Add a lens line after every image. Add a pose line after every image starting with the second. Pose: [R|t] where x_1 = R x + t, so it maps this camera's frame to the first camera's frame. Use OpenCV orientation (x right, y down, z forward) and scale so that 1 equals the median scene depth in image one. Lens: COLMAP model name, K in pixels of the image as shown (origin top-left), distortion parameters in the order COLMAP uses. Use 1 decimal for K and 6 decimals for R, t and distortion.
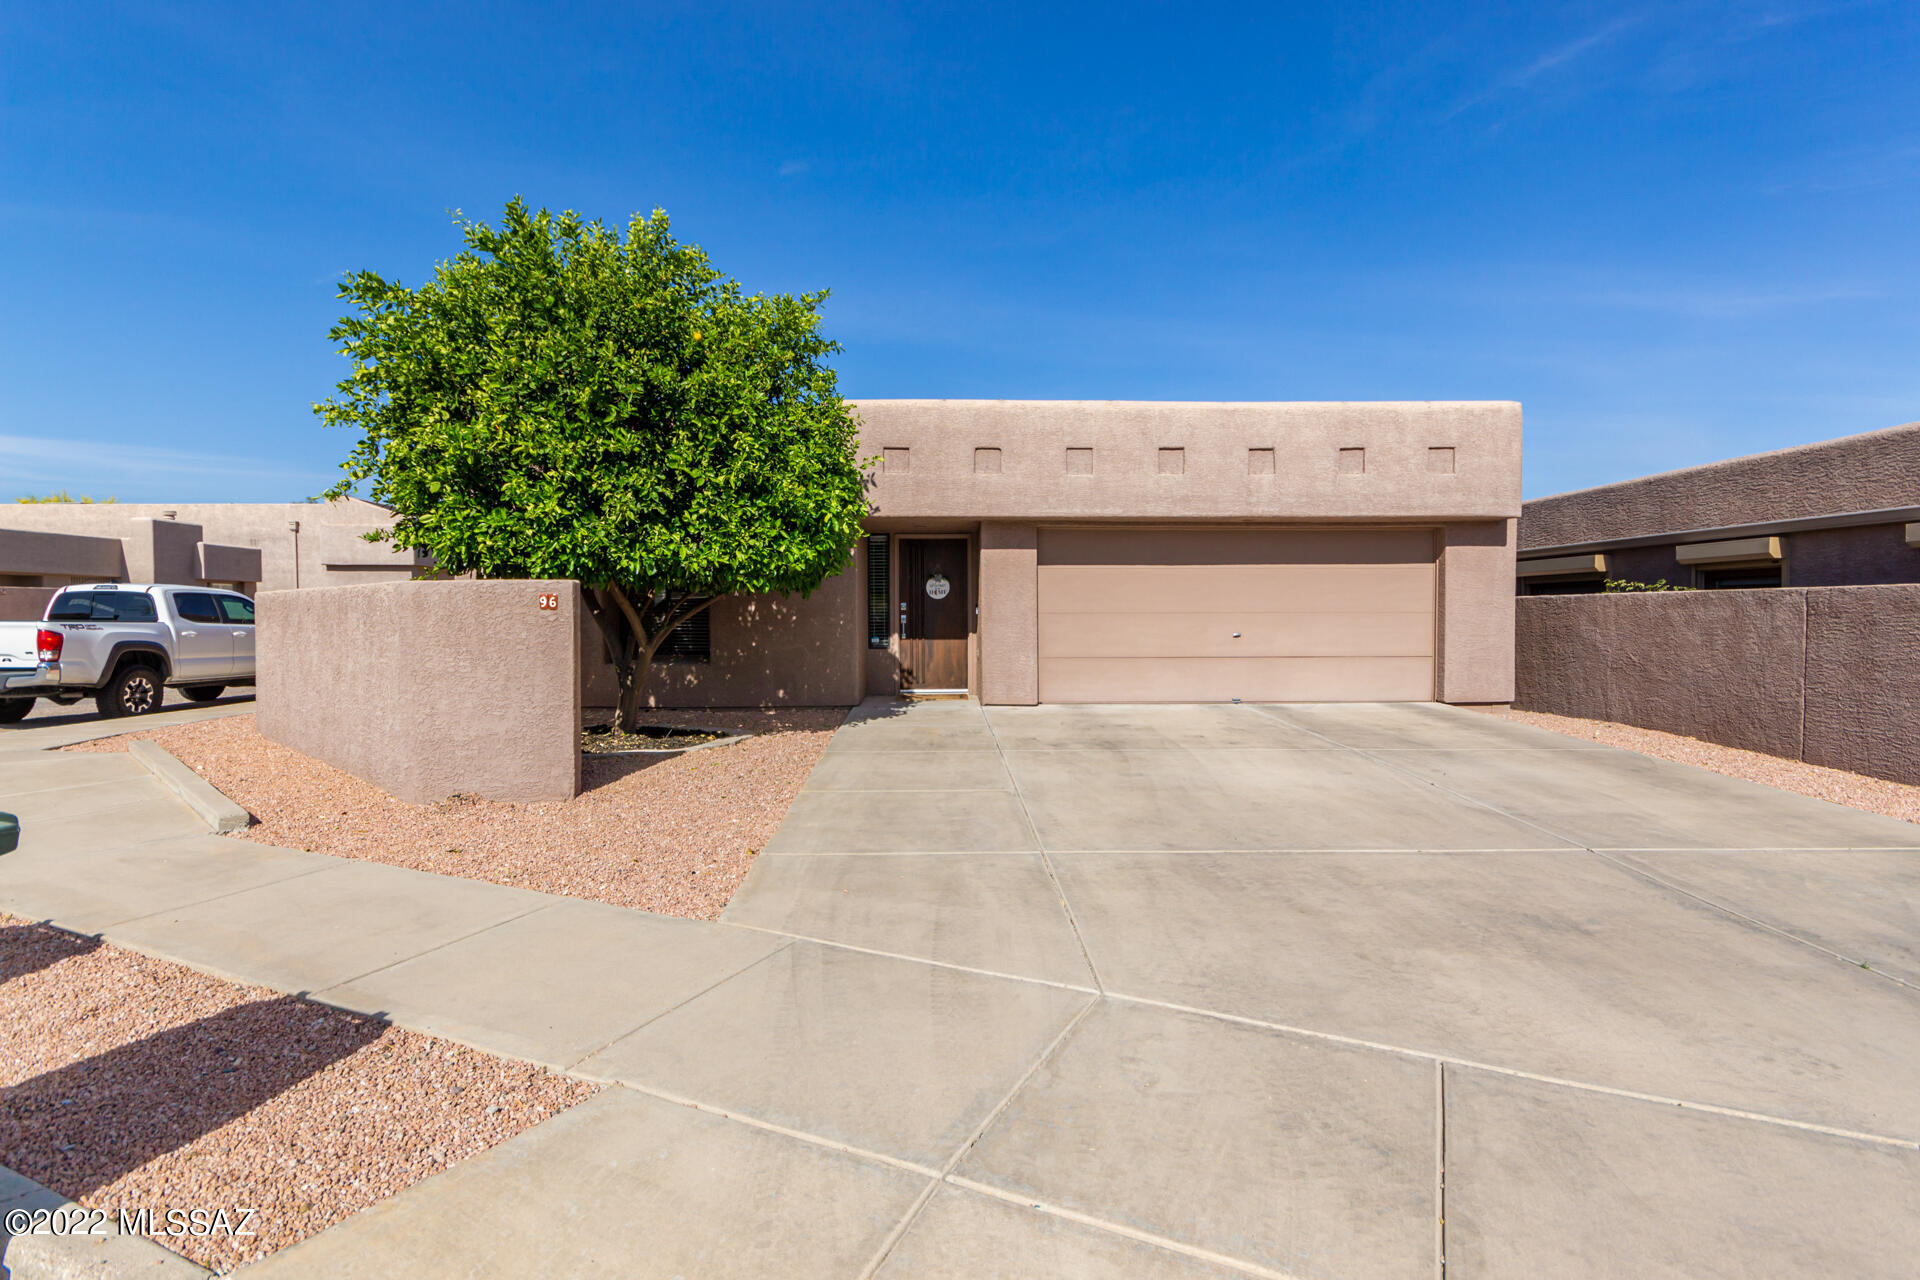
lens RADIAL K [[966.1, 0, 959.5], [0, 966.1, 640.2], [0, 0, 1]] dist [0.006934, -0.001356]
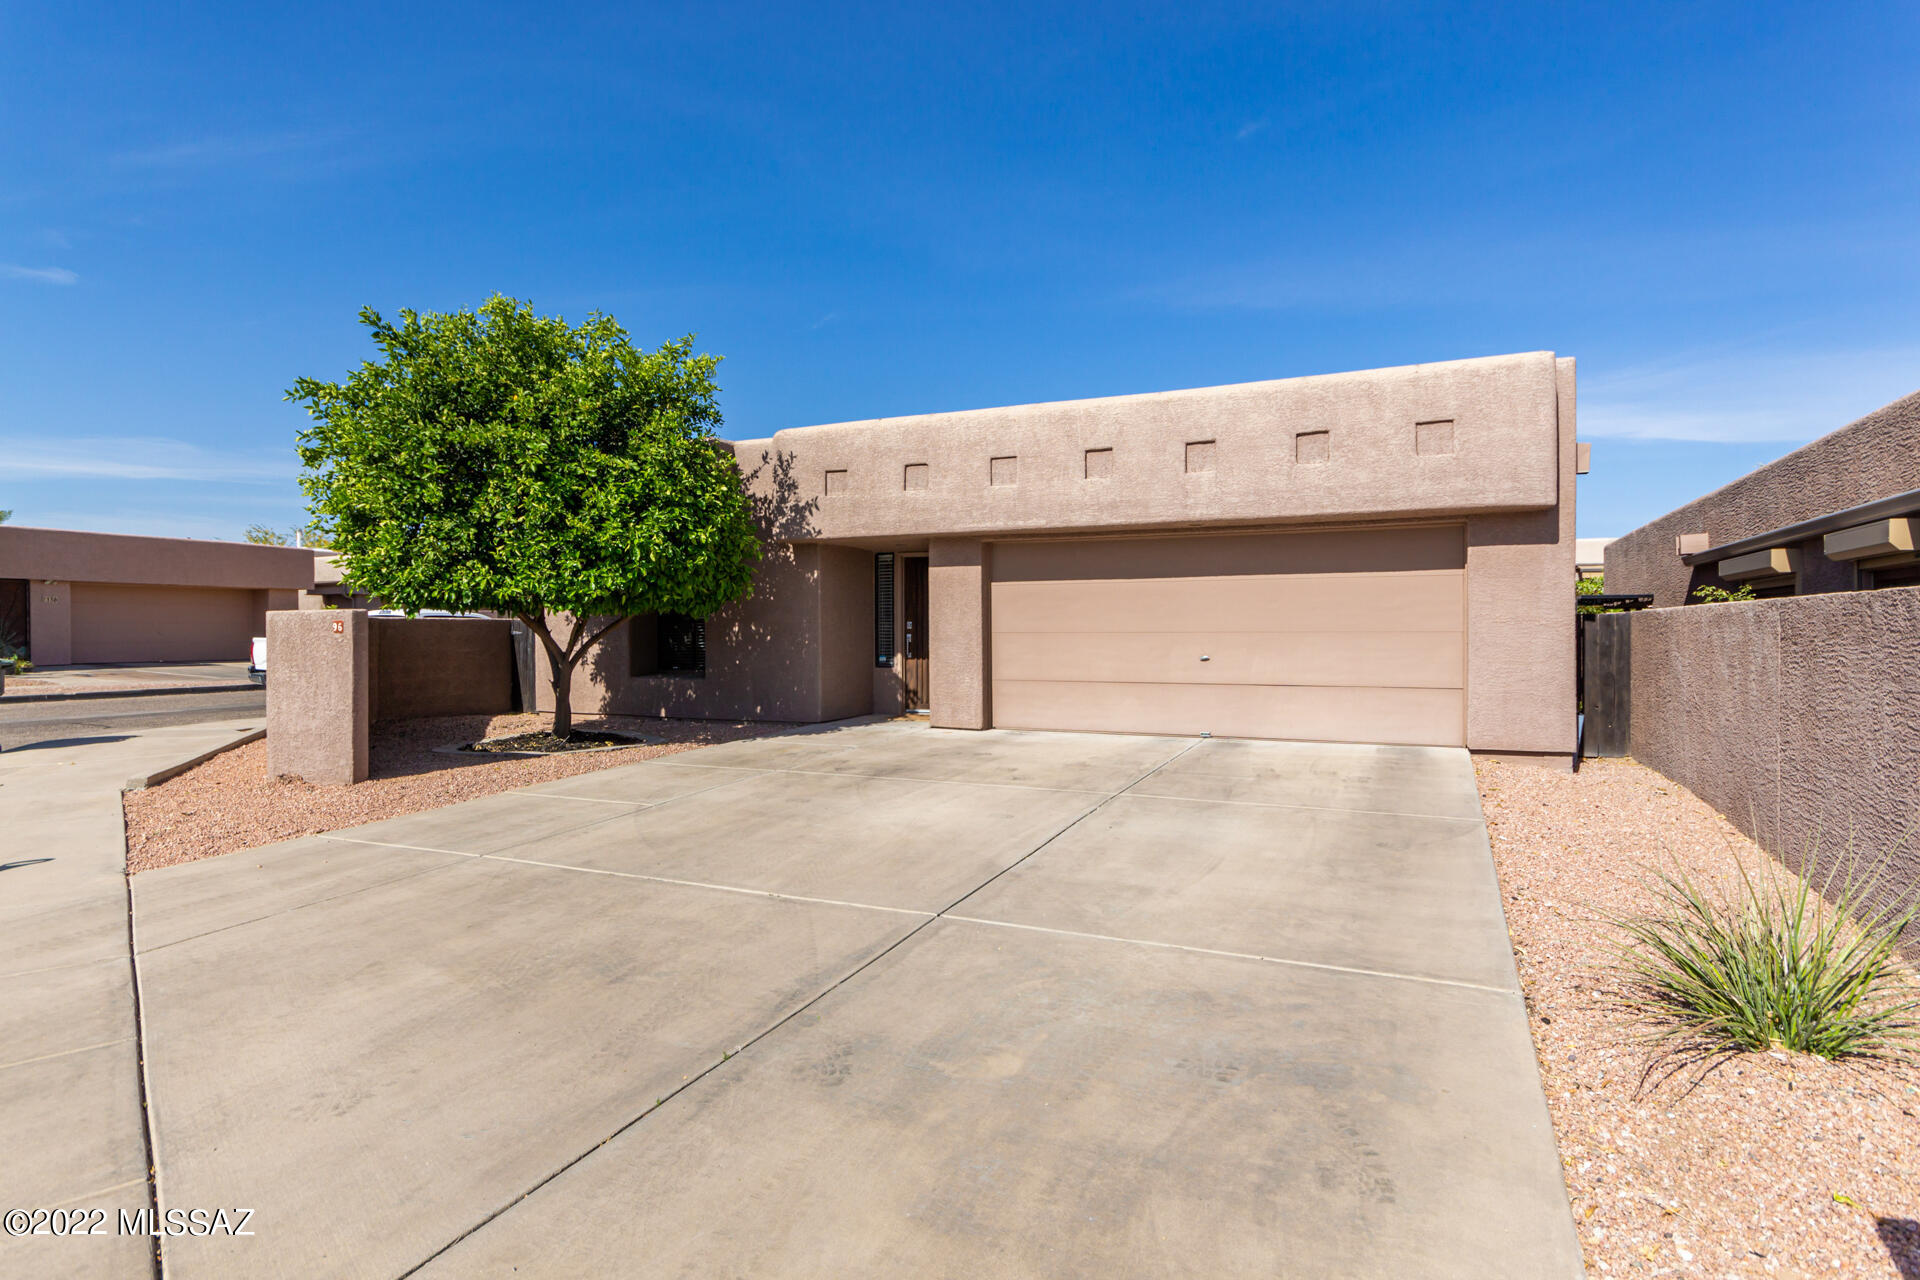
lens RADIAL K [[1019.3, 0, 960.2], [0, 1019.3, 635.4], [0, 0, 1]] dist [-0.000771, 0.002044]
pose [[0.898090, 0.000909, -0.439811, 0.519909], [-0.010171, 0.999773, -0.018702, -0.006771], [0.439694, 0.021269, 0.897896, 0.095235]]
